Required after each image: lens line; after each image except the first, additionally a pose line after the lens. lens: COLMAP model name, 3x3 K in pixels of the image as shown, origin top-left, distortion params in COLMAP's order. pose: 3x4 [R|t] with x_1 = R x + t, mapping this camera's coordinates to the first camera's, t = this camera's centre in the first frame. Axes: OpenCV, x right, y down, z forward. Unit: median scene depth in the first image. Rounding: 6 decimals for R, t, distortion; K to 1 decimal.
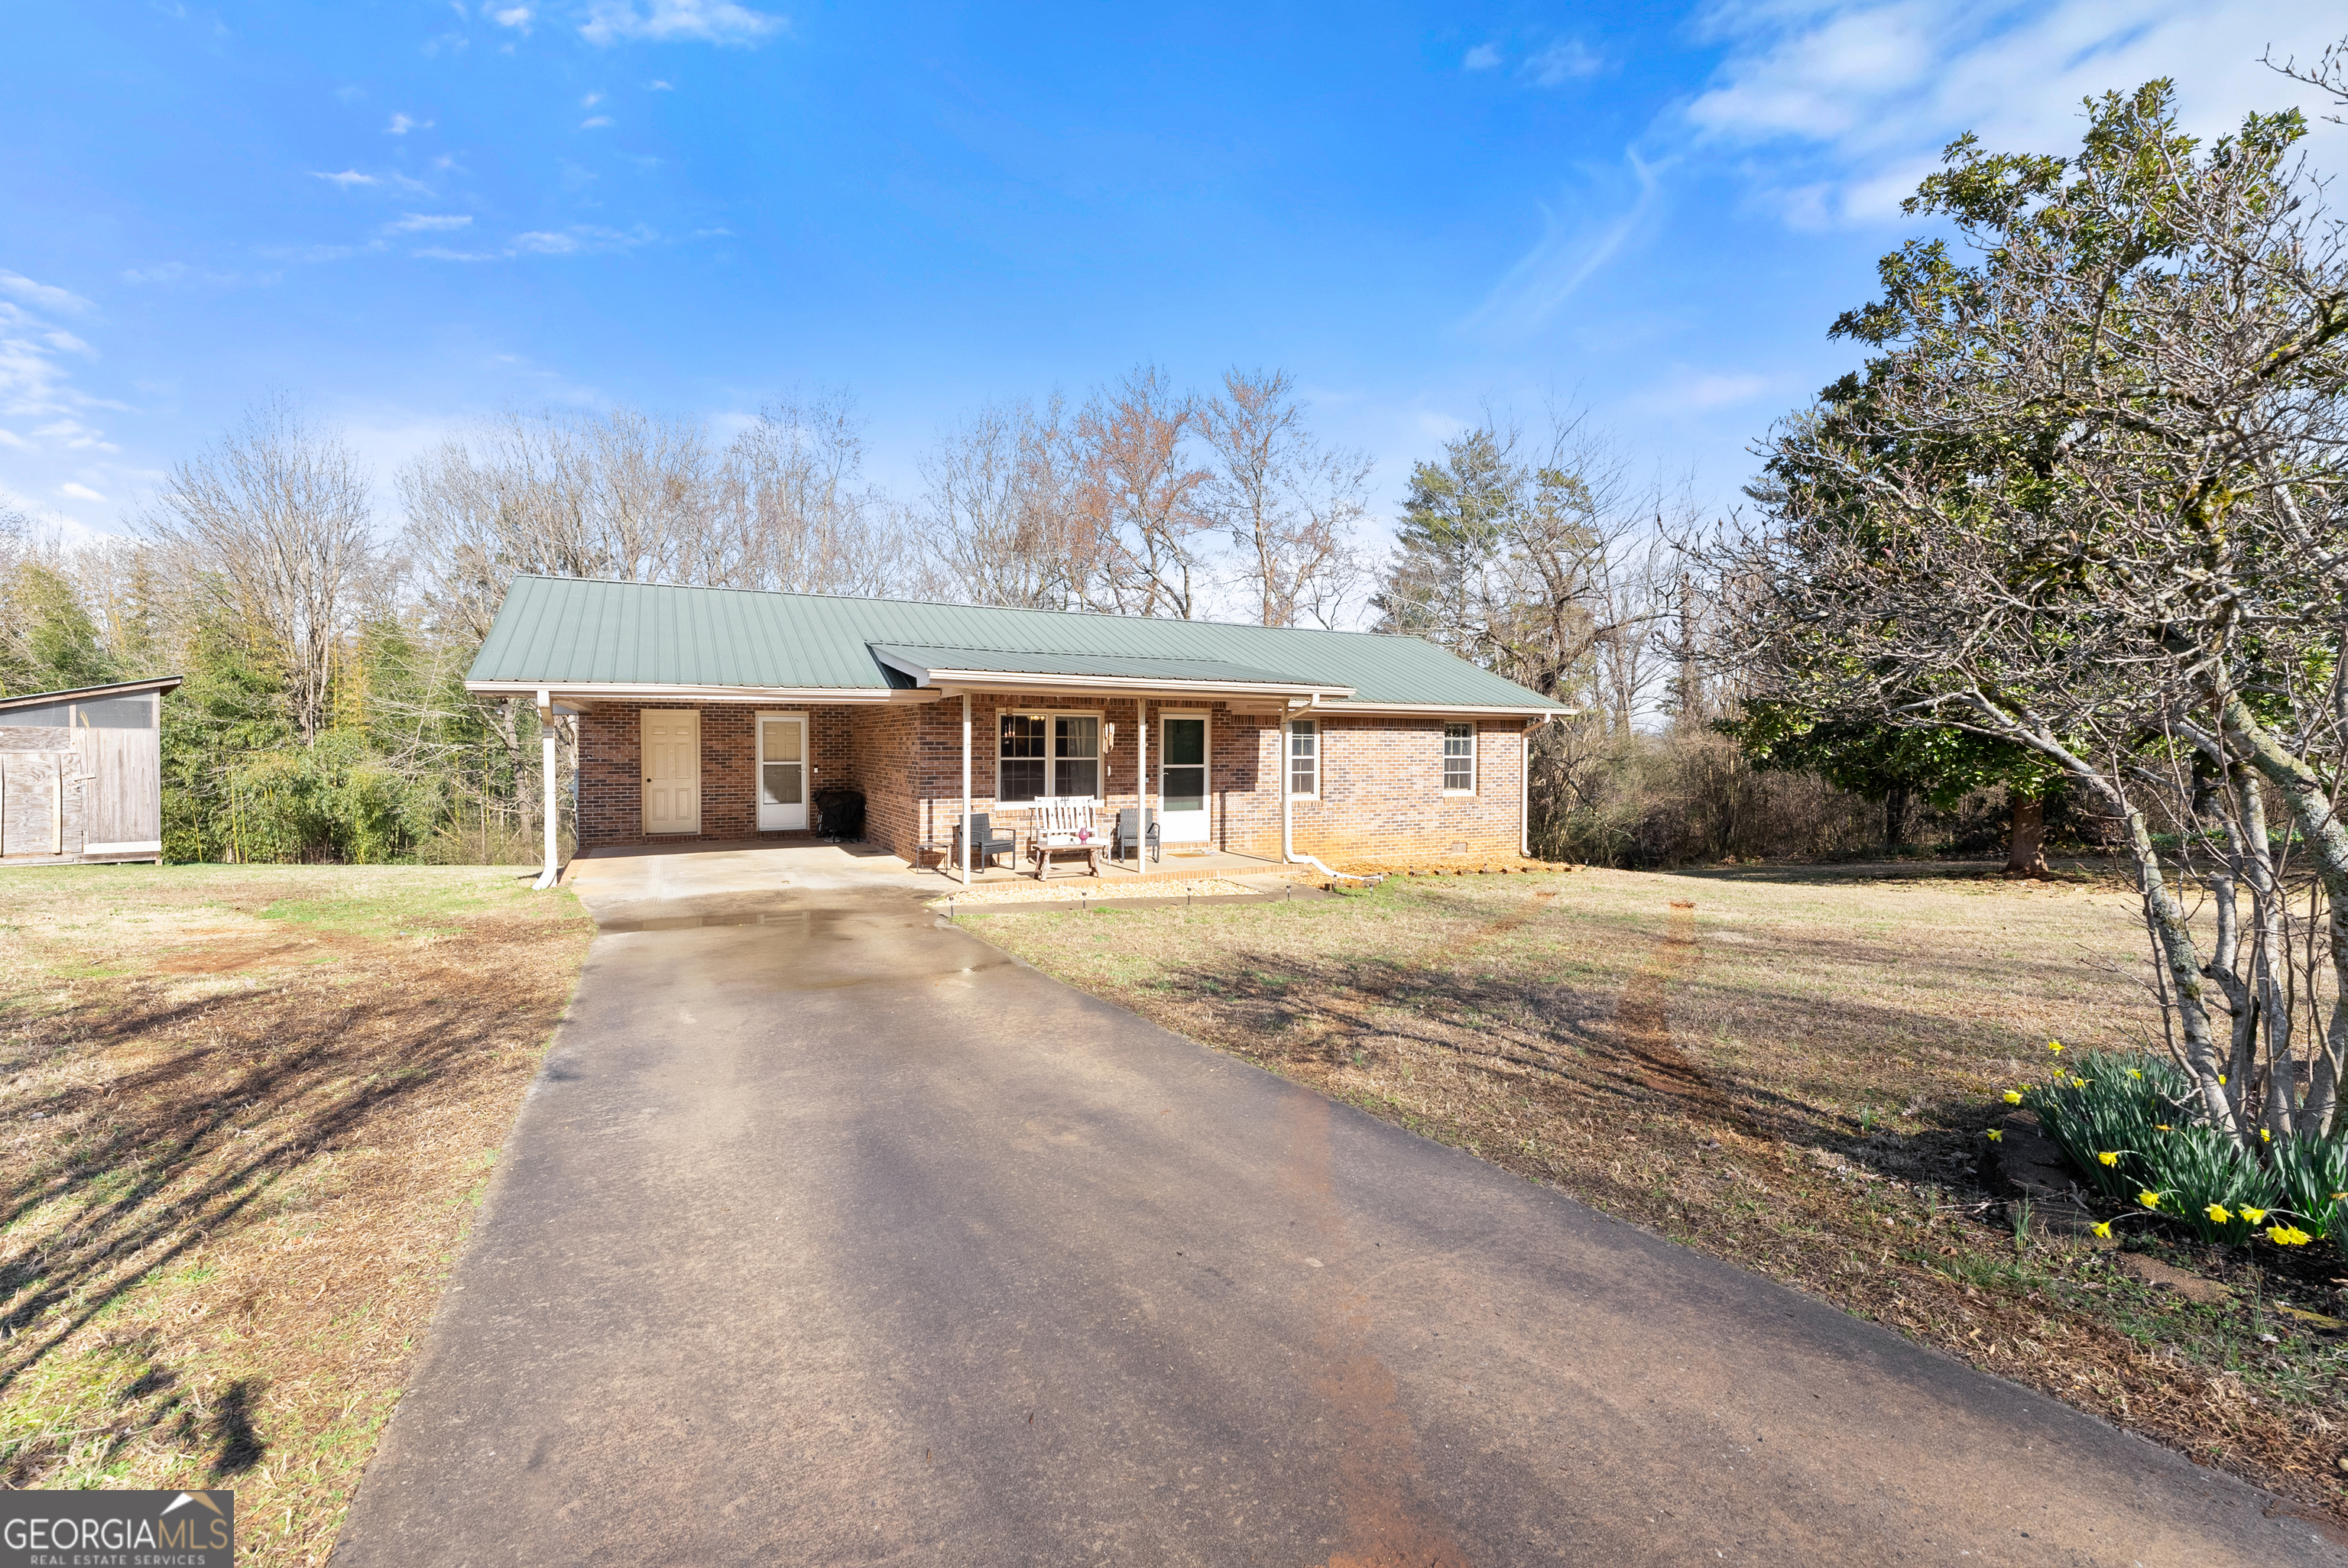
lens RADIAL K [[945.7, 0, 1166.2], [0, 945.7, 775.5], [0, 0, 1]] dist [0.000699, -0.000098]
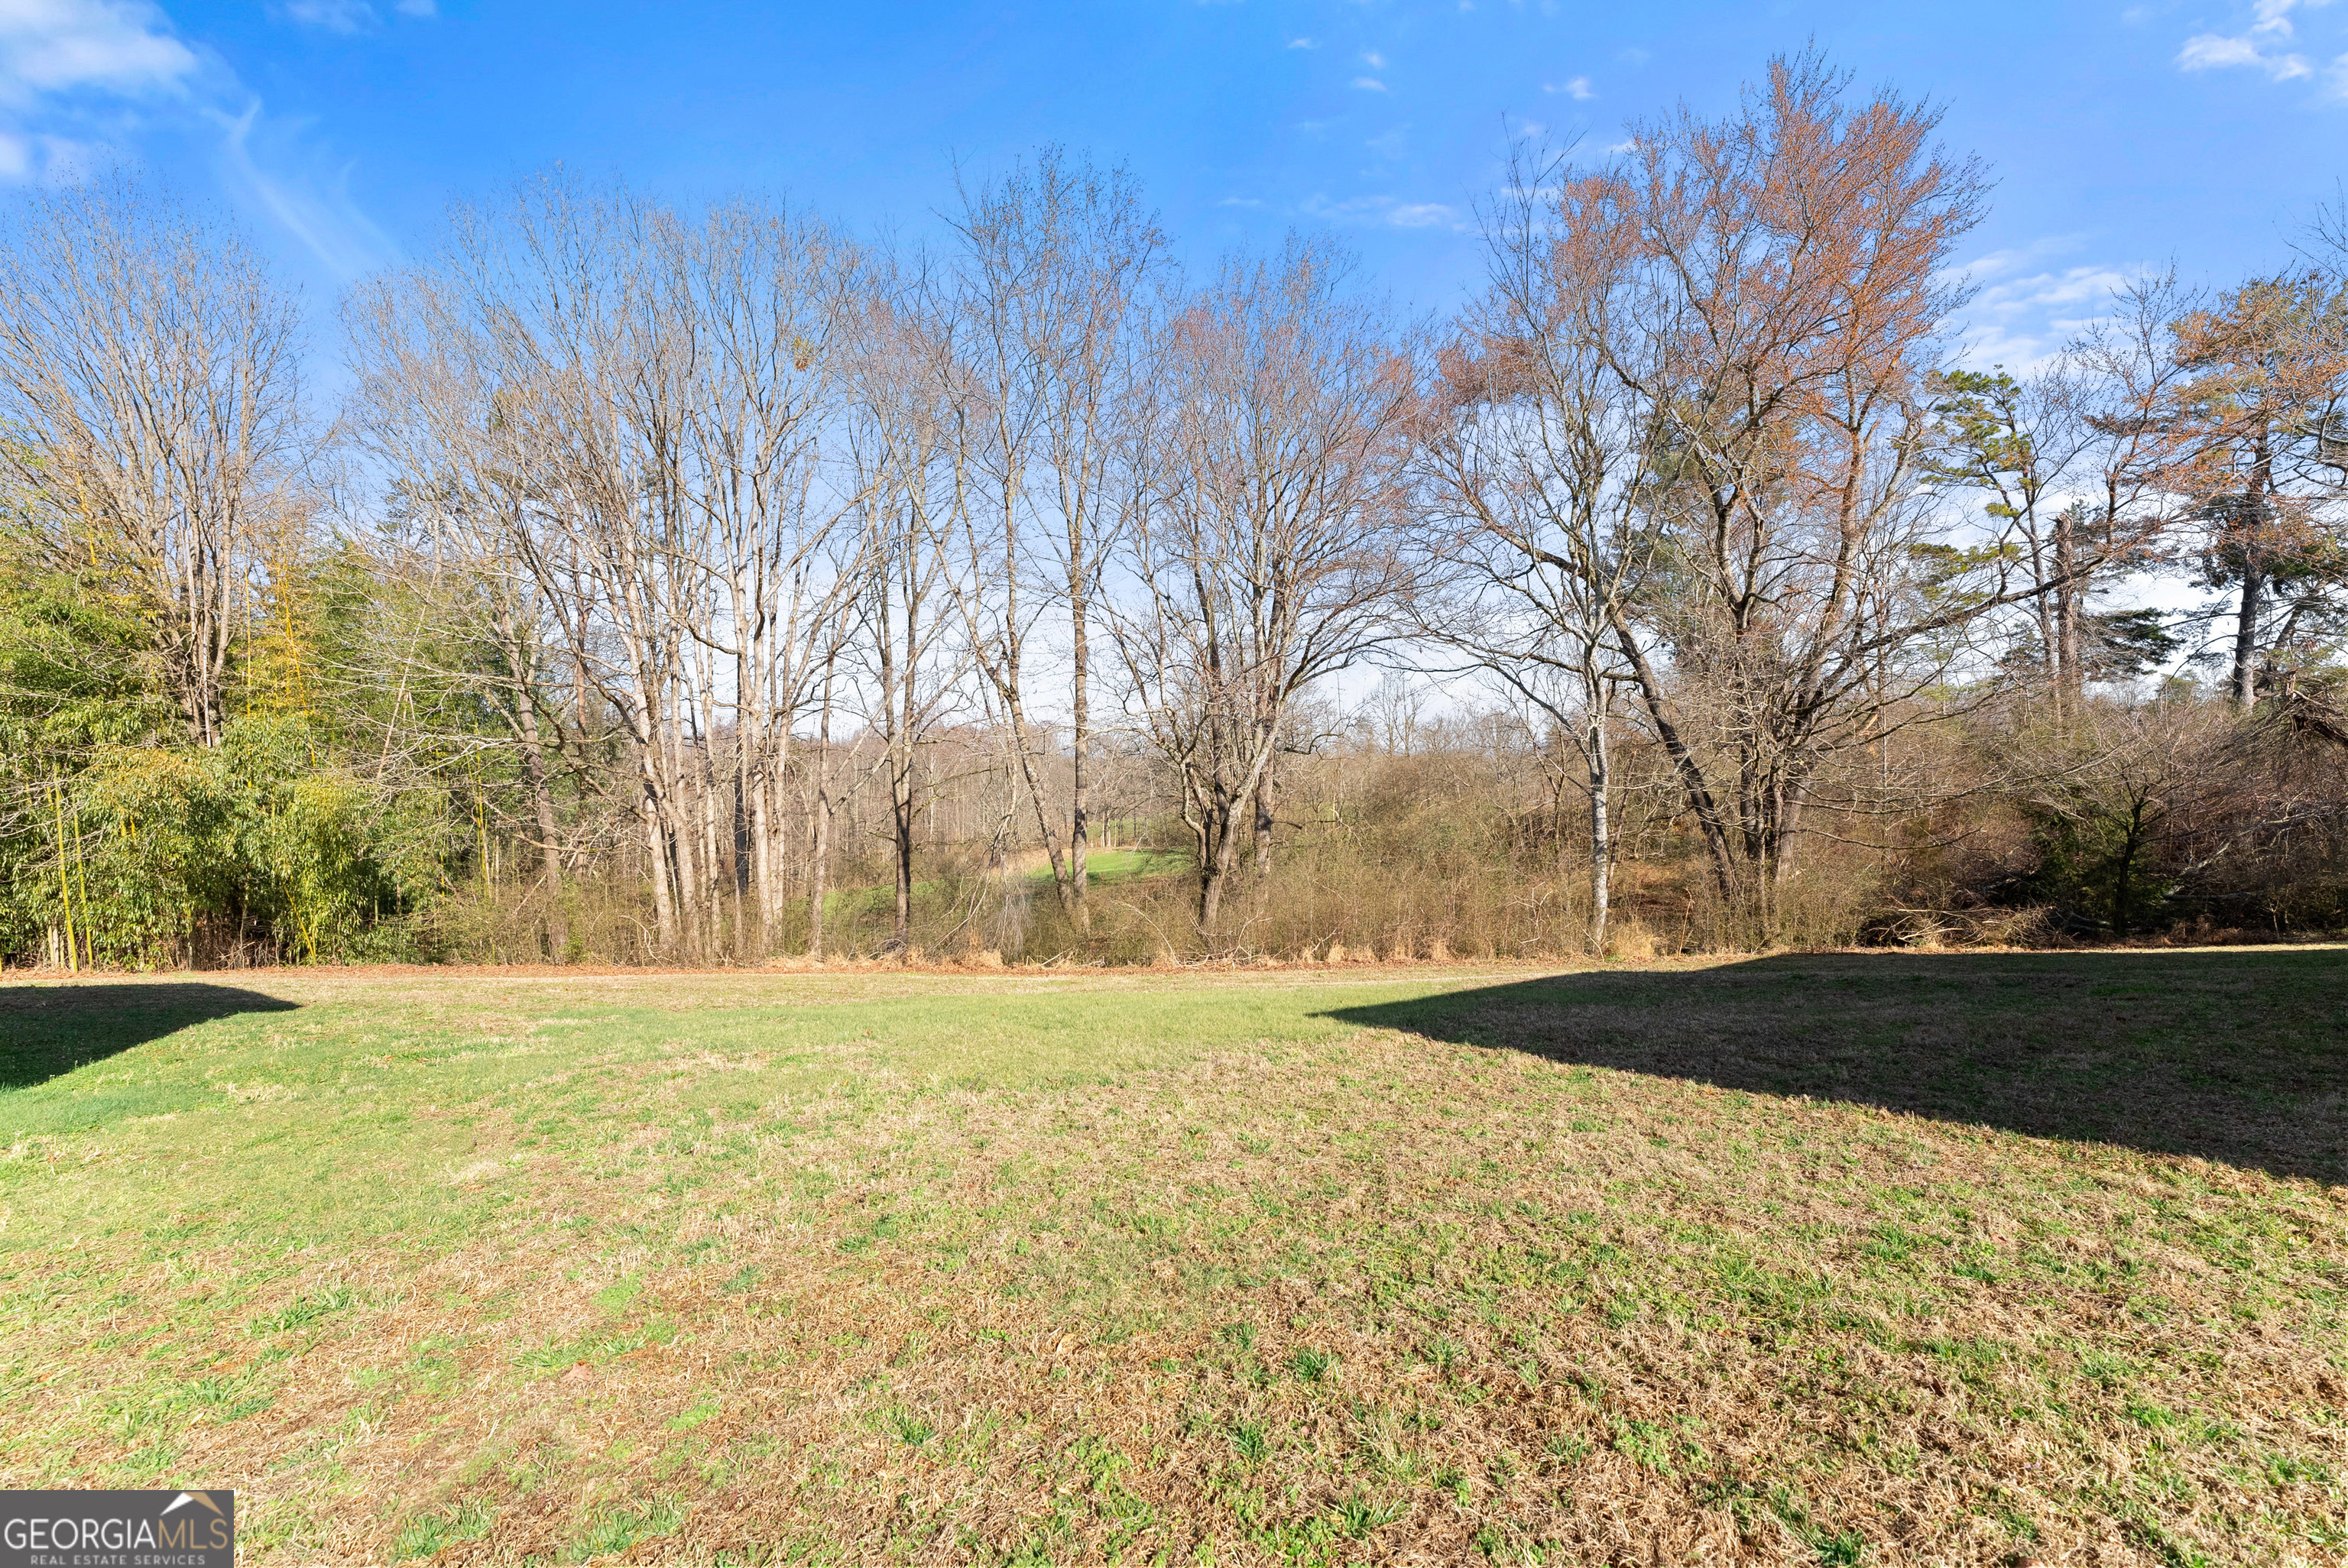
lens RADIAL K [[943.6, 0, 1158.5], [0, 943.6, 790.4], [0, 0, 1]] dist [0.001178, 0.000354]
pose [[0.995863, -0.021344, 0.088327, -0.963511], [0.022034, 0.999734, -0.006853, 0.032272], [-0.088157, 0.008771, 0.996068, 0.956577]]
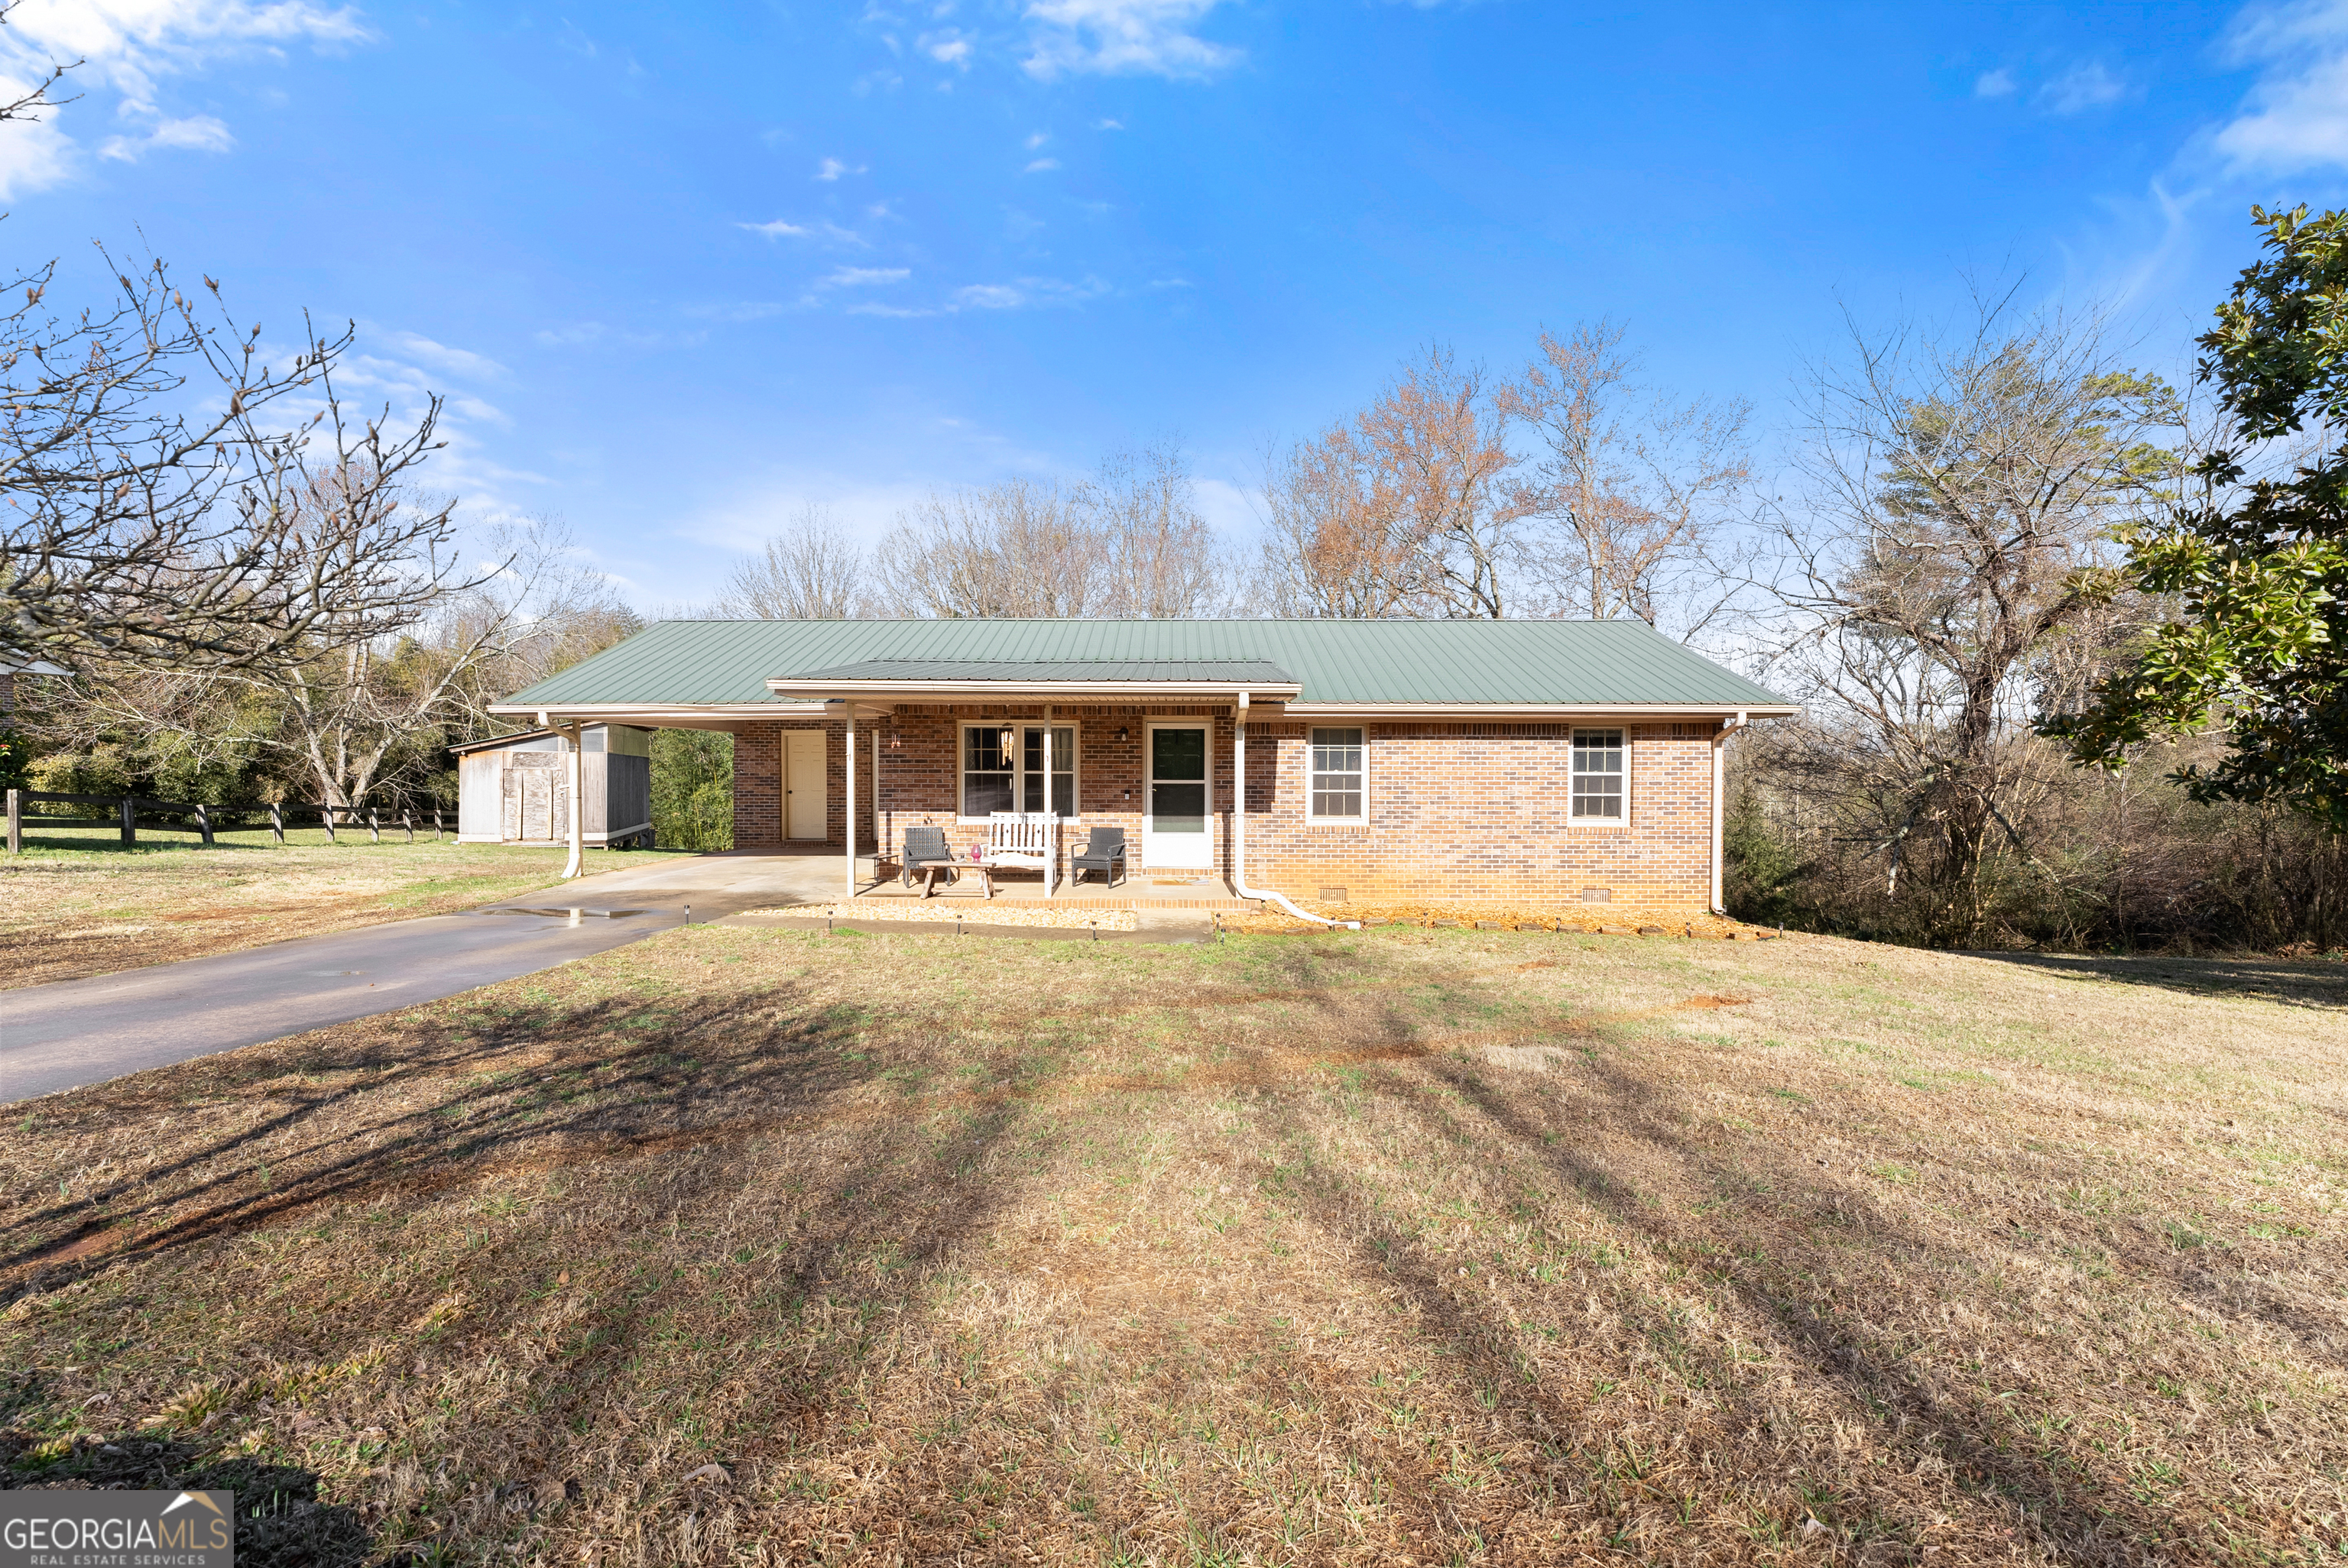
lens RADIAL K [[945.7, 0, 1166.2], [0, 945.7, 775.5], [0, 0, 1]] dist [0.000699, -0.000098]
pose [[0.884920, 0.002899, -0.465735, 0.357733], [-0.015040, 0.999637, -0.022355, 0.003520], [0.465501, 0.026787, 0.884642, 0.183178]]
